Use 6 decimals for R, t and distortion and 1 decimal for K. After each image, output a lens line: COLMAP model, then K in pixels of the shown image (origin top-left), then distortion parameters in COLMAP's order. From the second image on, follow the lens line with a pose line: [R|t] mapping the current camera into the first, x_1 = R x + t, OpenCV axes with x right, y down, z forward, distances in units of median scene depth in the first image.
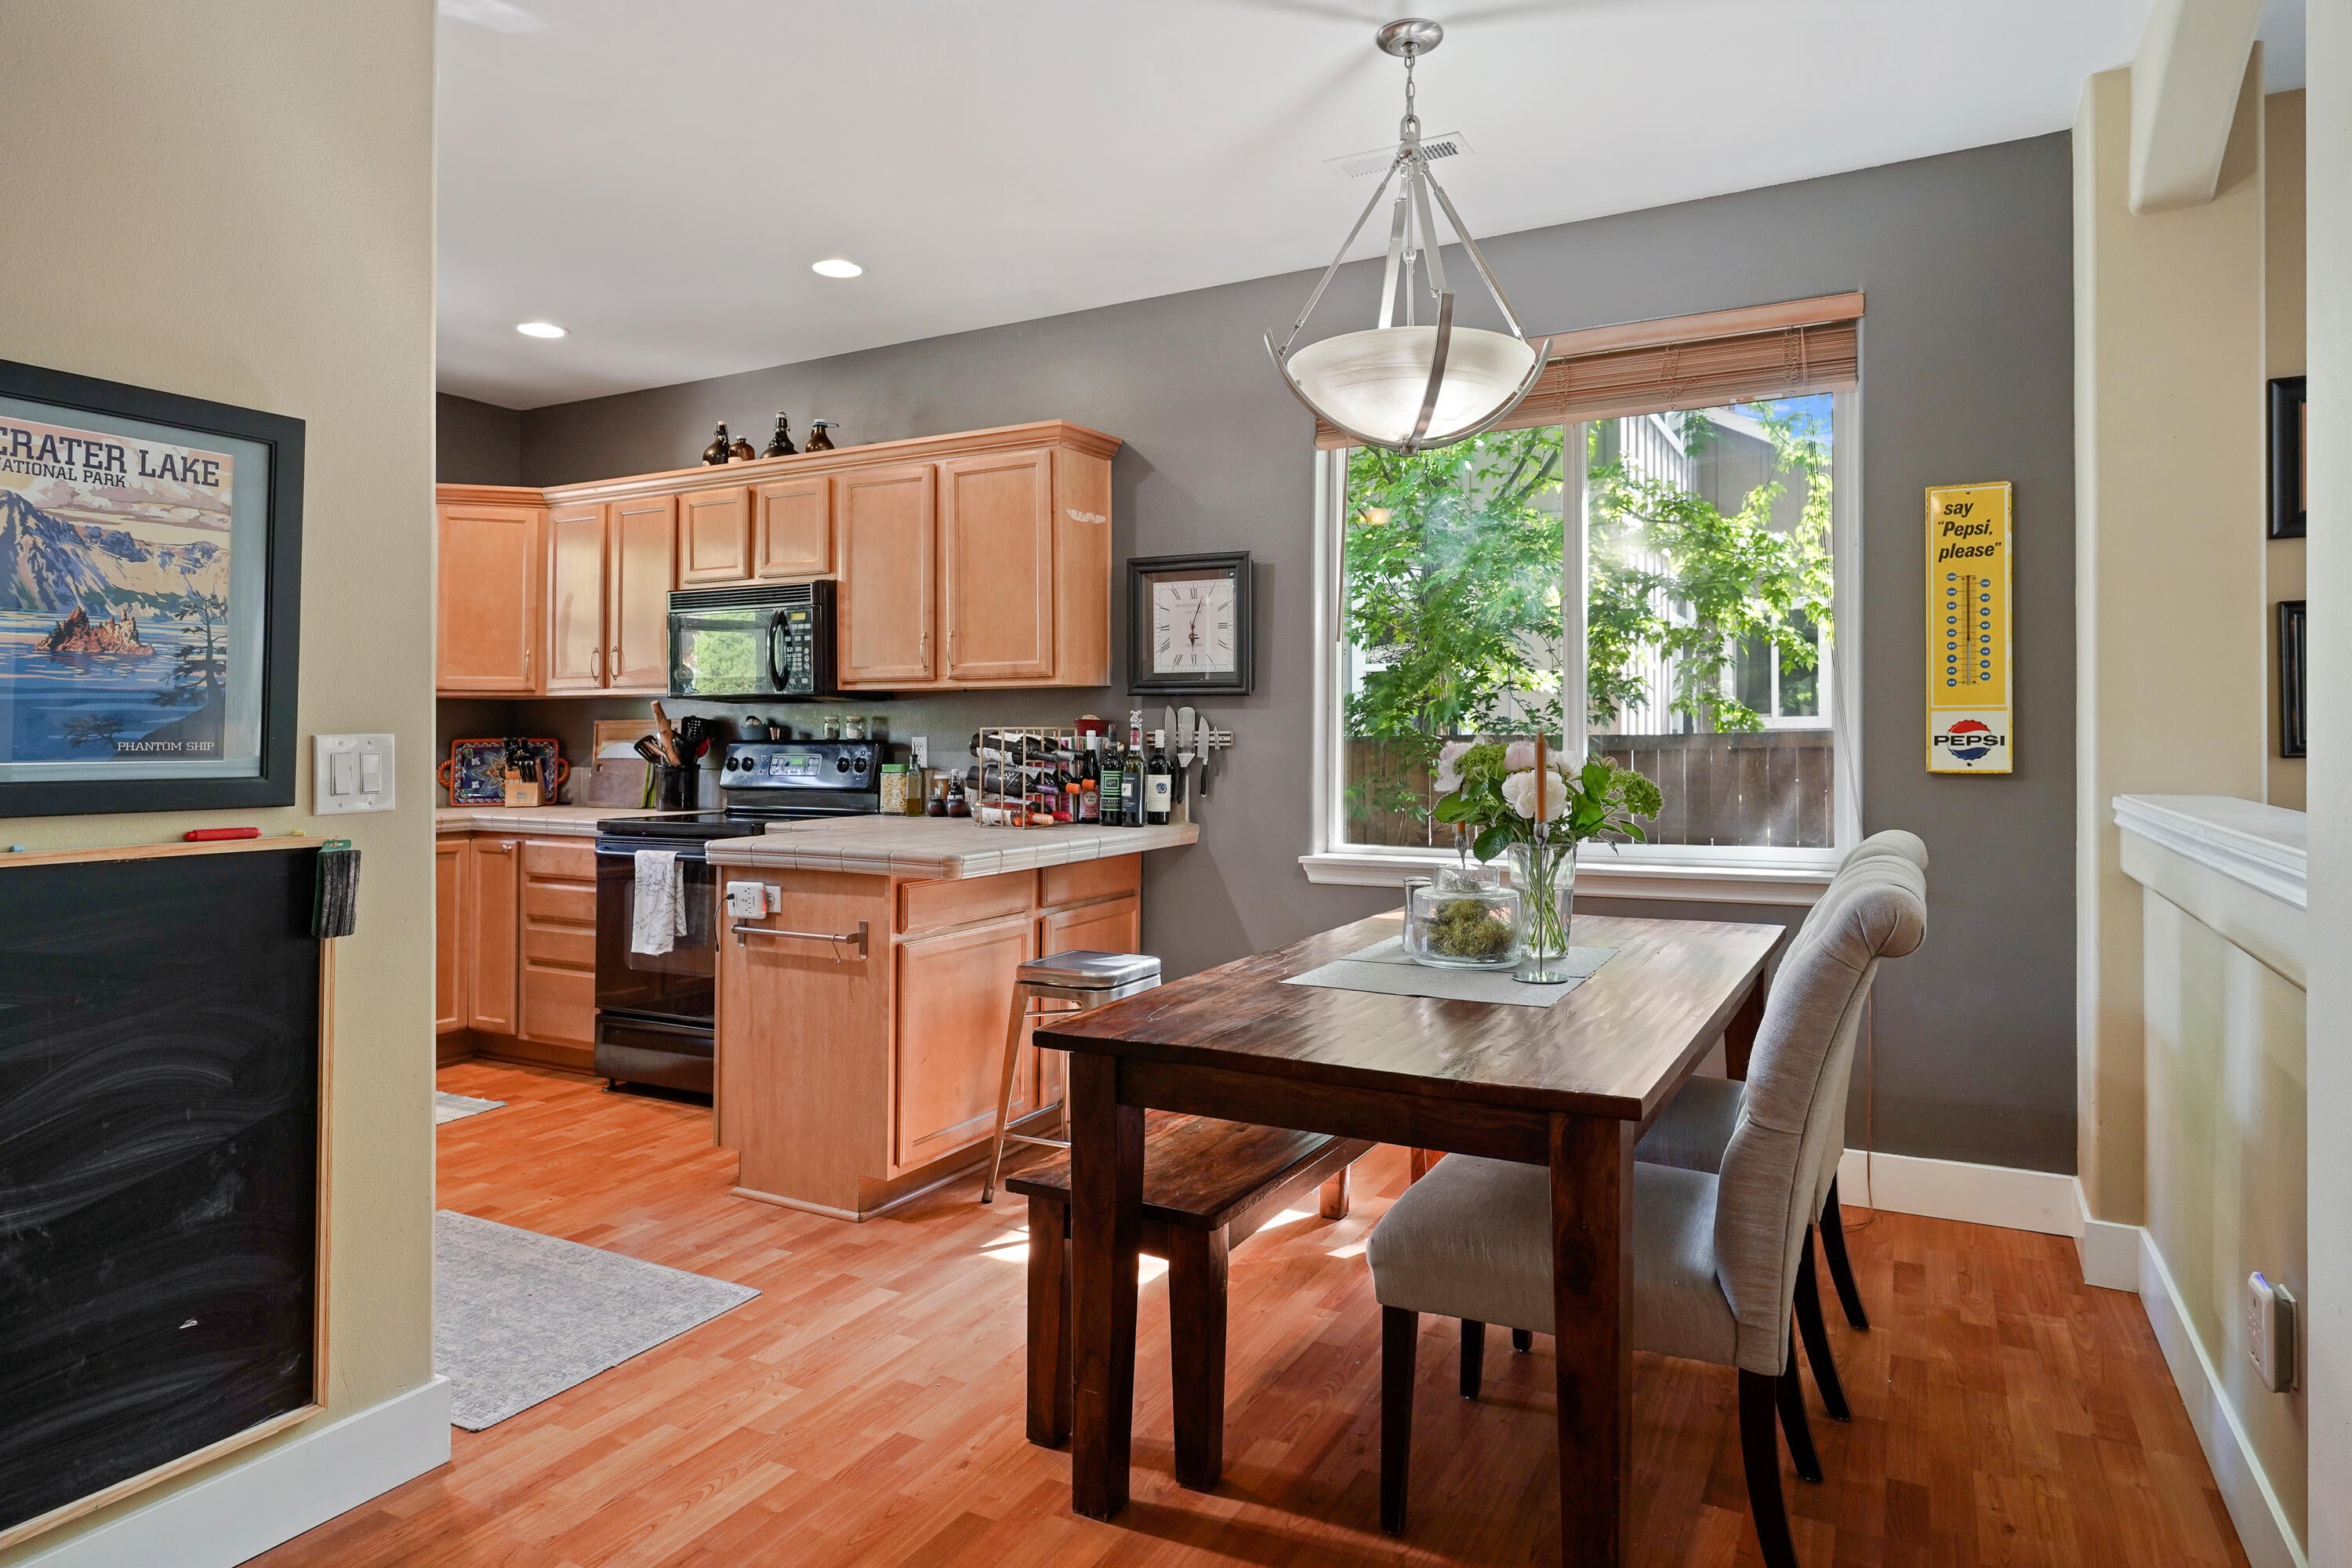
lens RADIAL K [[1356.1, 0, 1150.6], [0, 1356.1, 686.7], [0, 0, 1]] dist [-0.000649, -0.000276]
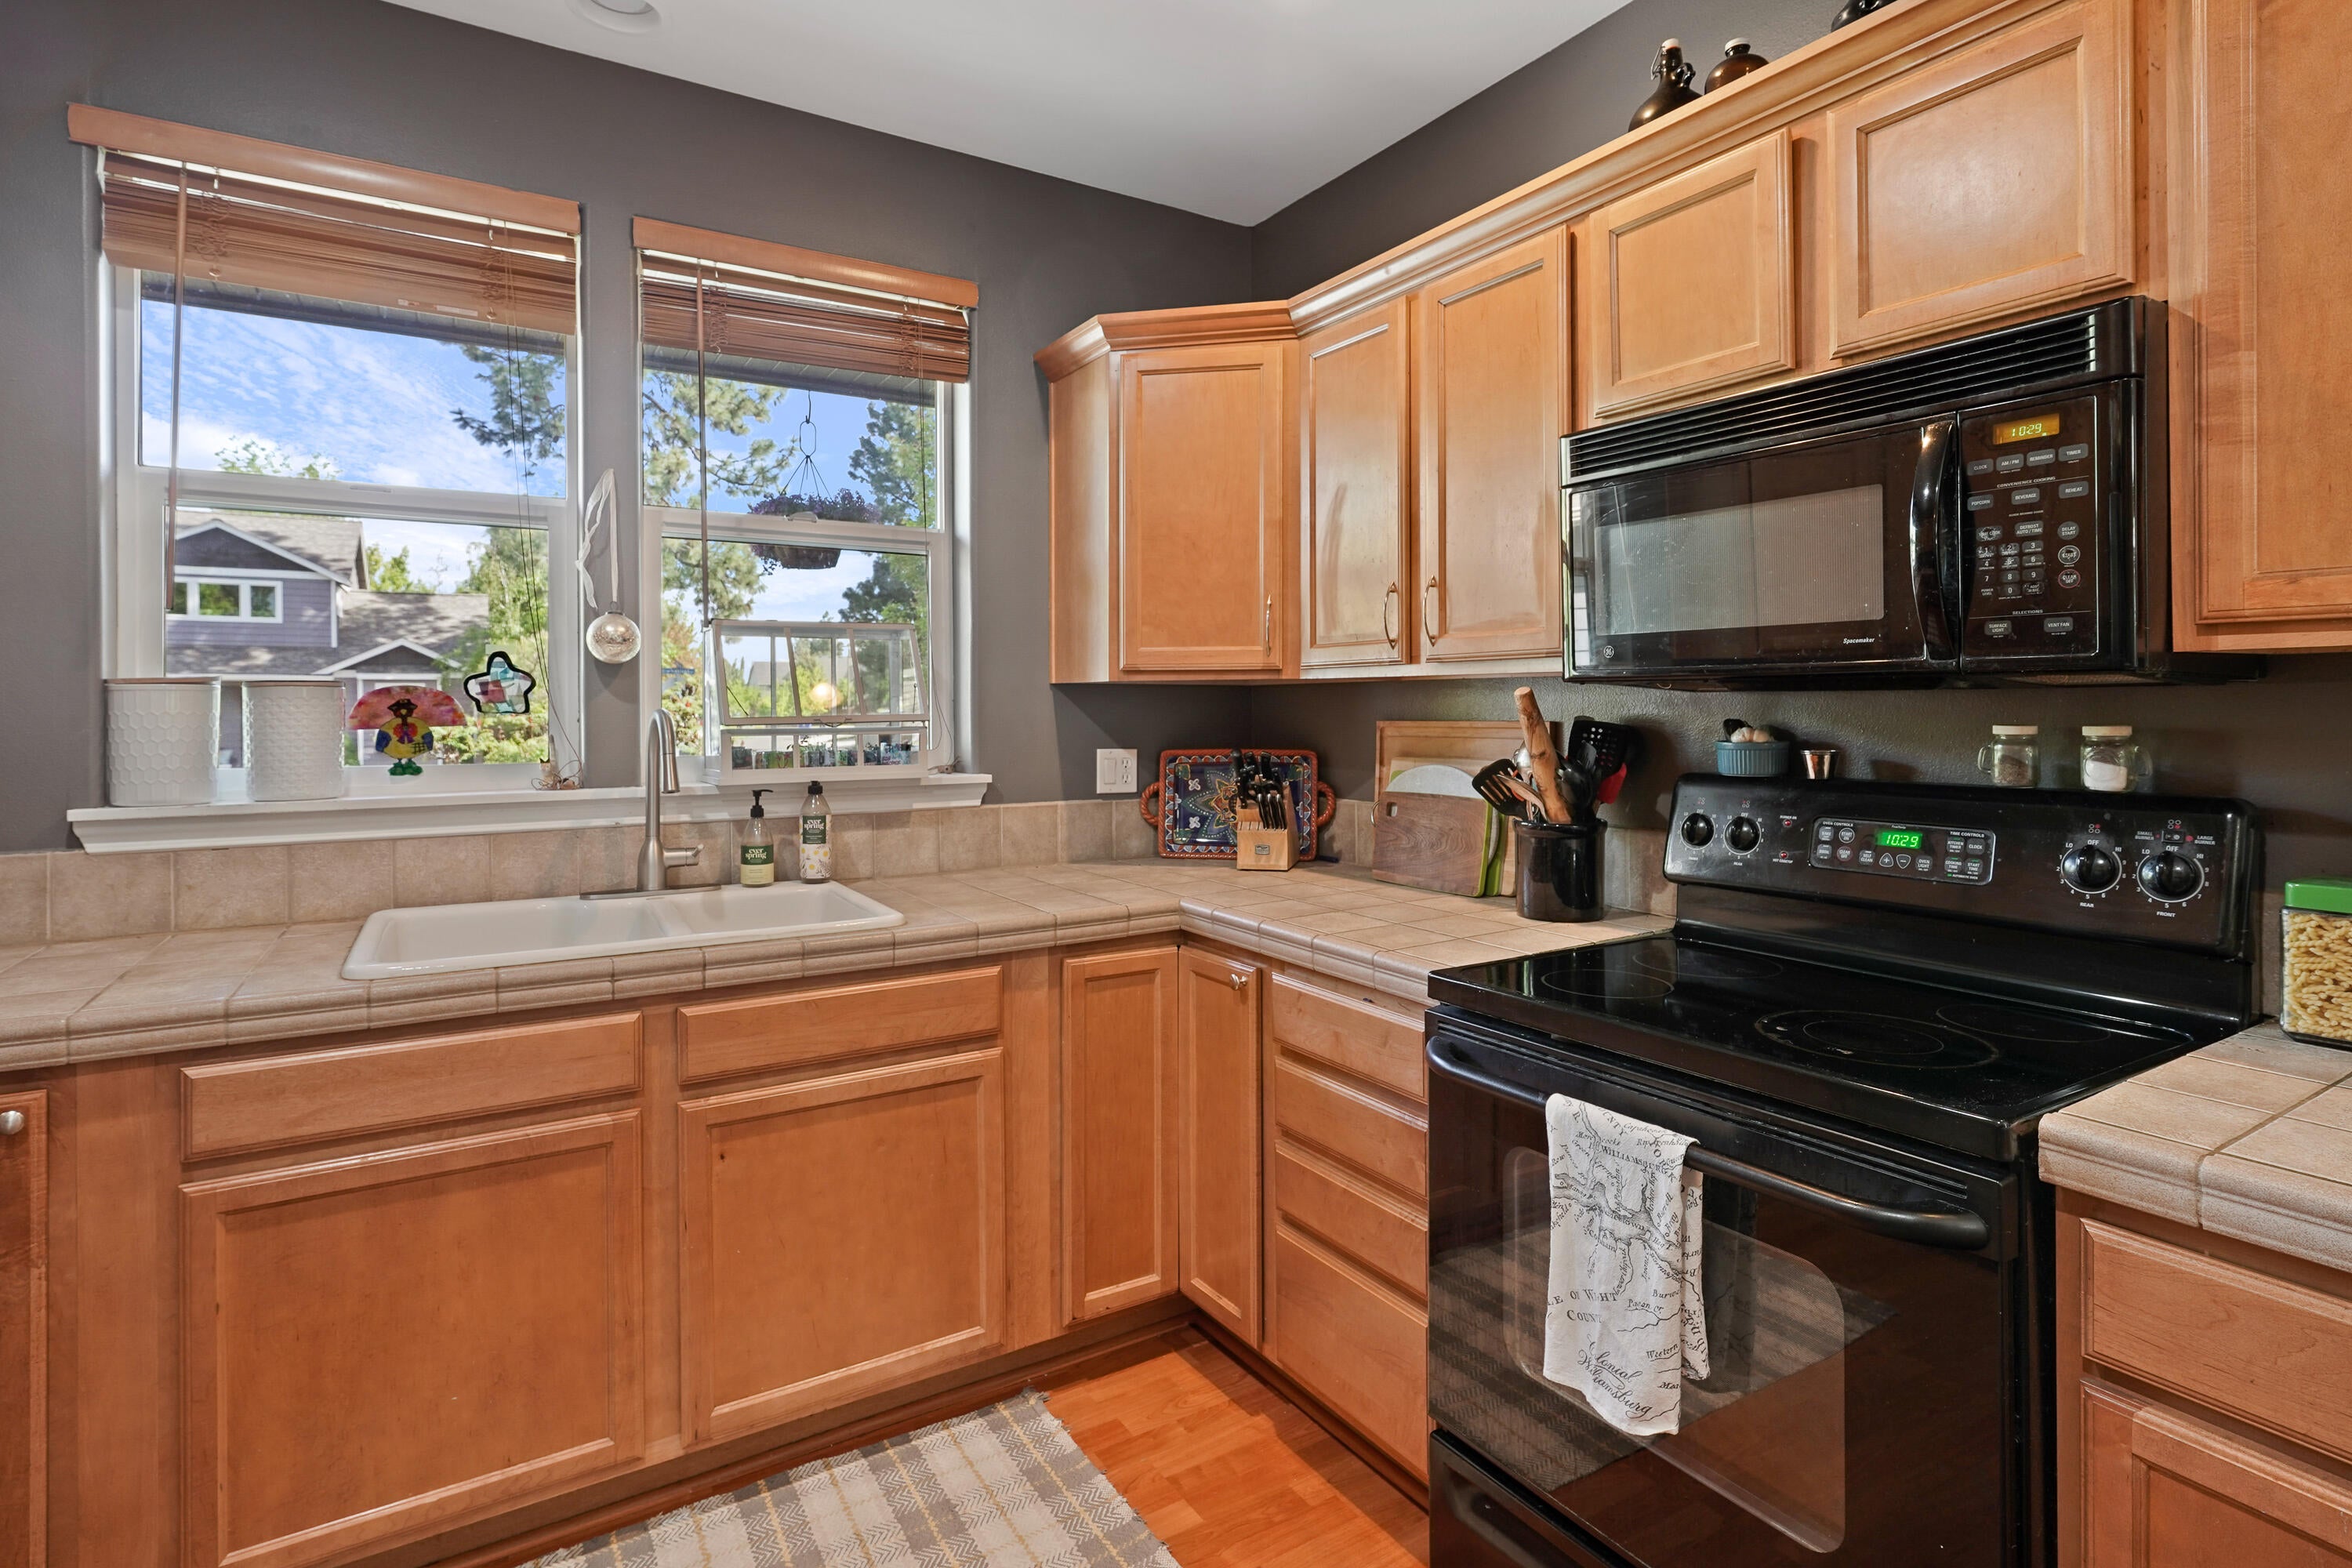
lens RADIAL K [[1146.0, 0, 1175.6], [0, 1146.0, 715.3], [0, 0, 1]] dist [-0.003721, 0.001703]
pose [[0.874623, 0.003533, -0.484790, -0.267020], [0.016799, 0.999152, 0.037588, 0.003129], [0.484512, -0.041019, 0.873823, 0.573305]]
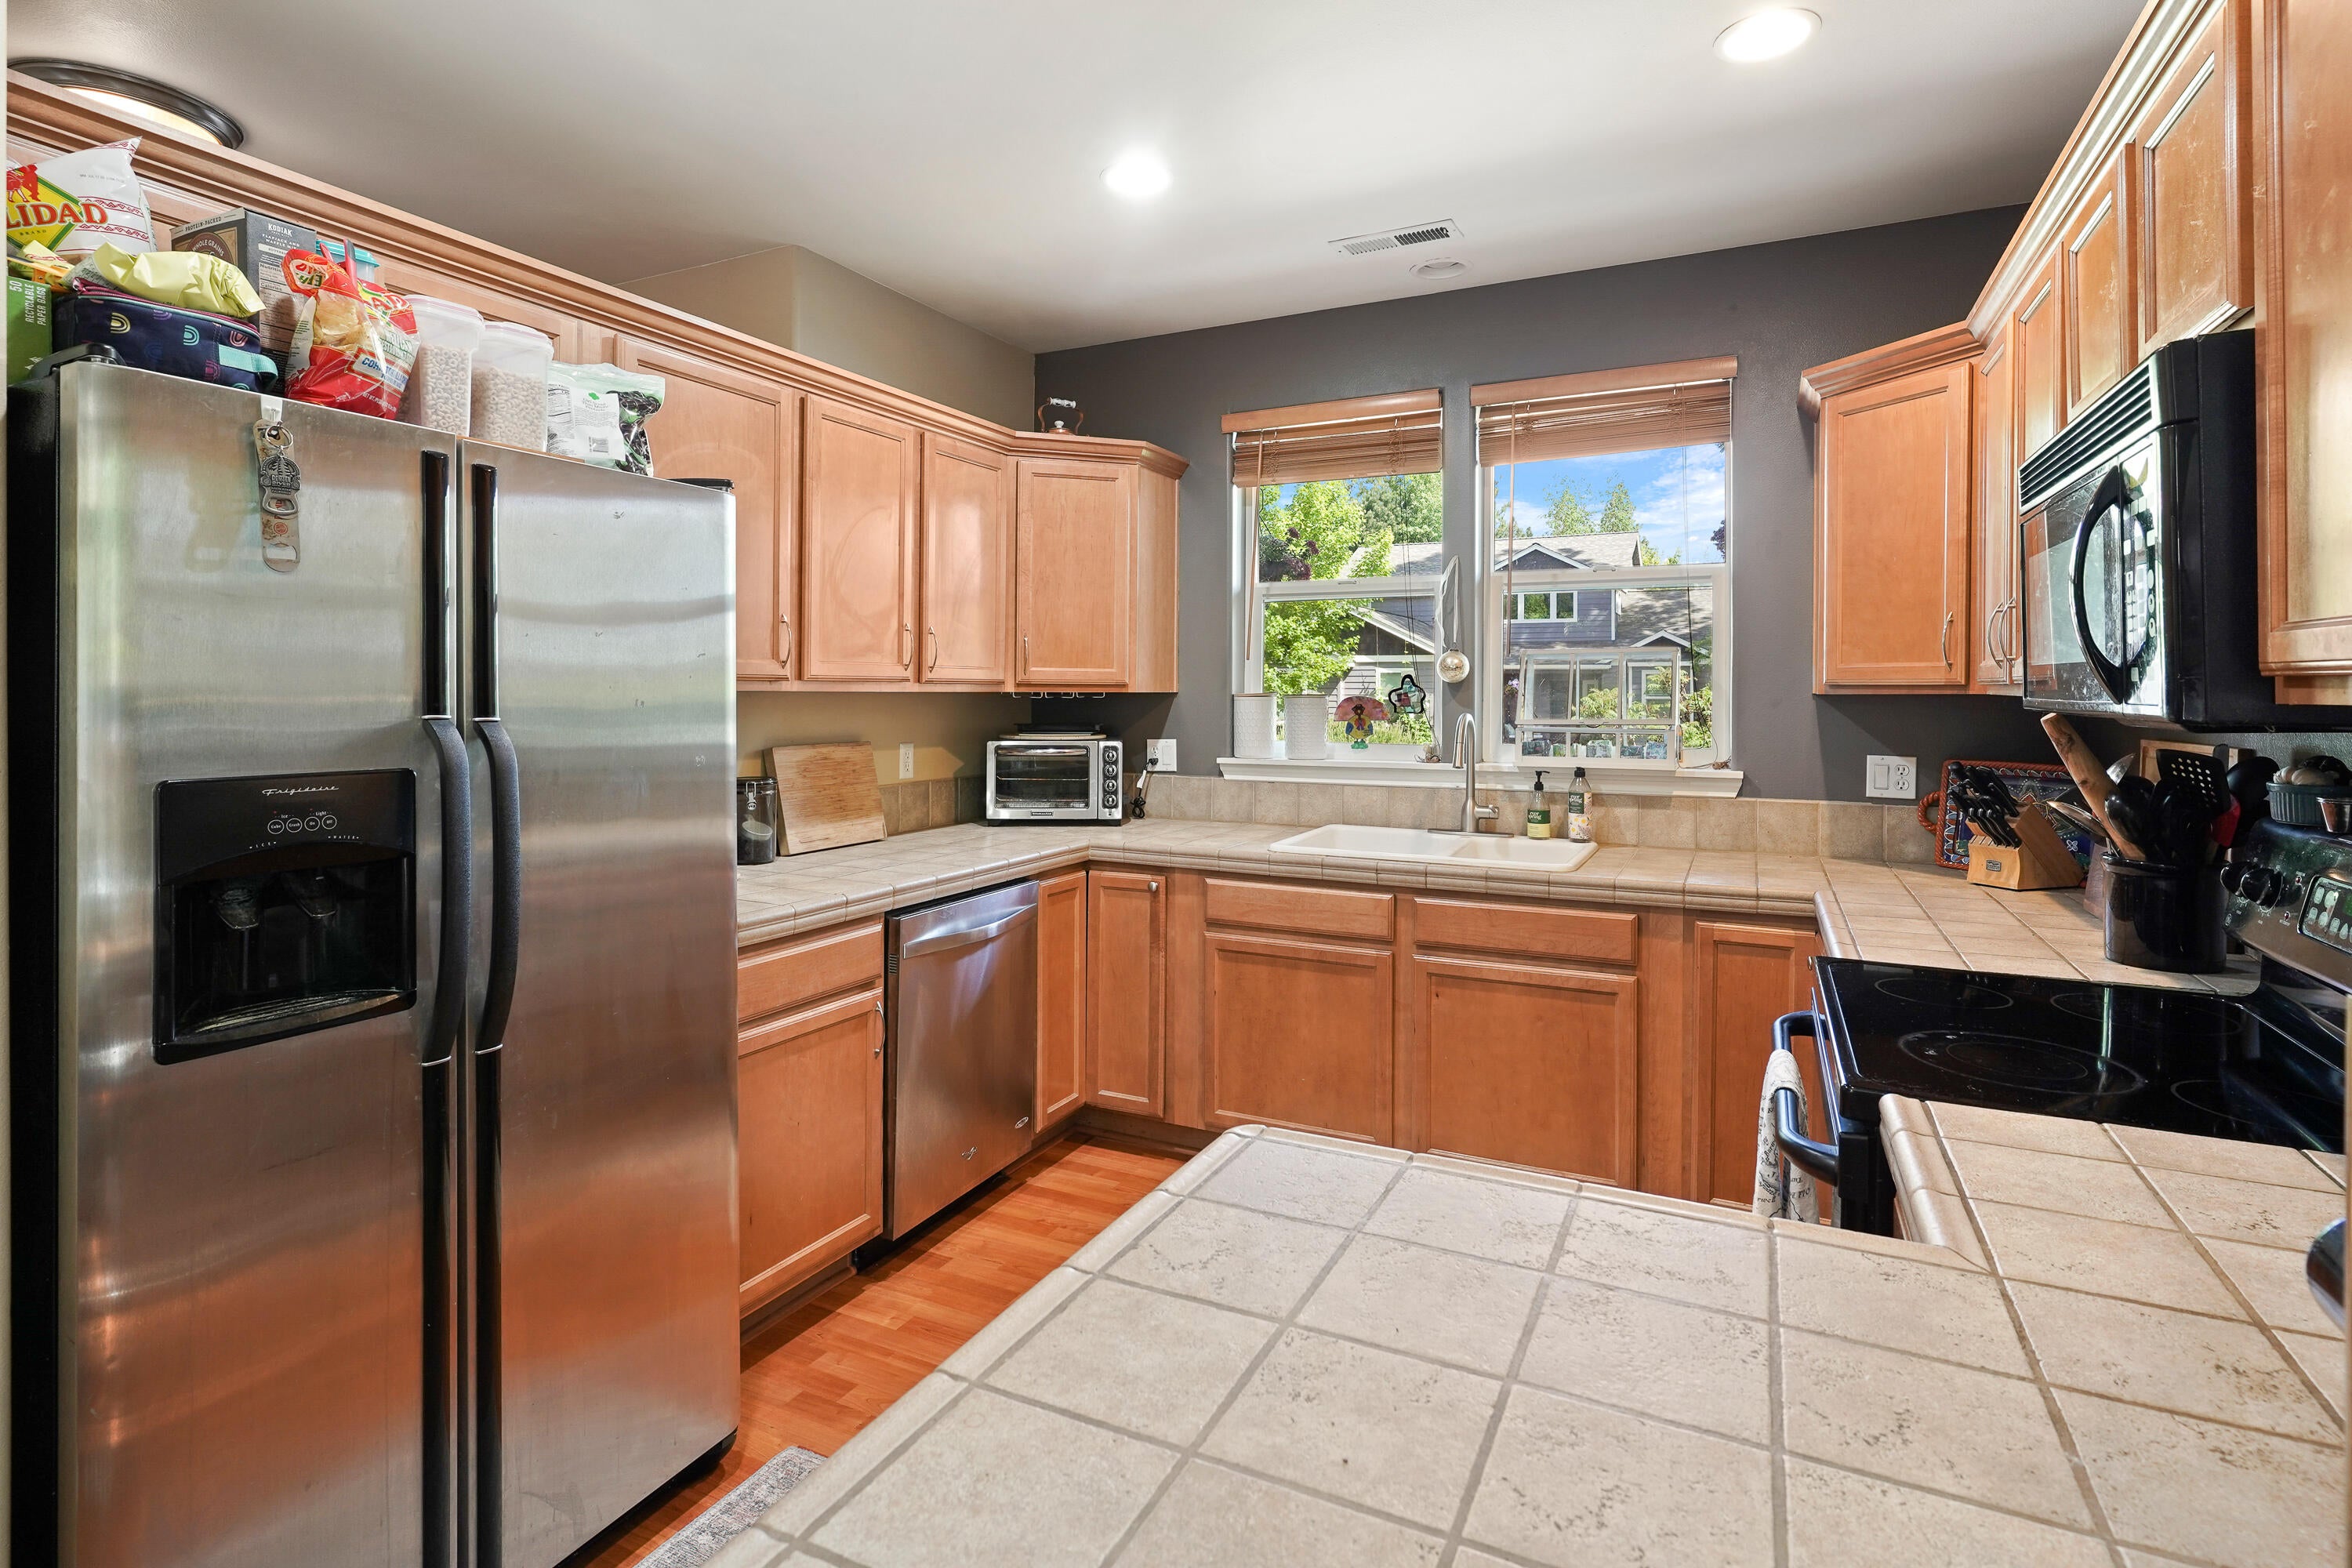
lens RADIAL K [[1146.0, 0, 1195.1], [0, 1146.0, 700.6], [0, 0, 1]] dist [-0.003721, 0.001703]
pose [[0.058337, 0.011616, -0.998229, -0.001832], [0.031678, 0.999407, 0.013481, -0.007281], [0.997794, -0.032408, 0.057935, 0.660432]]
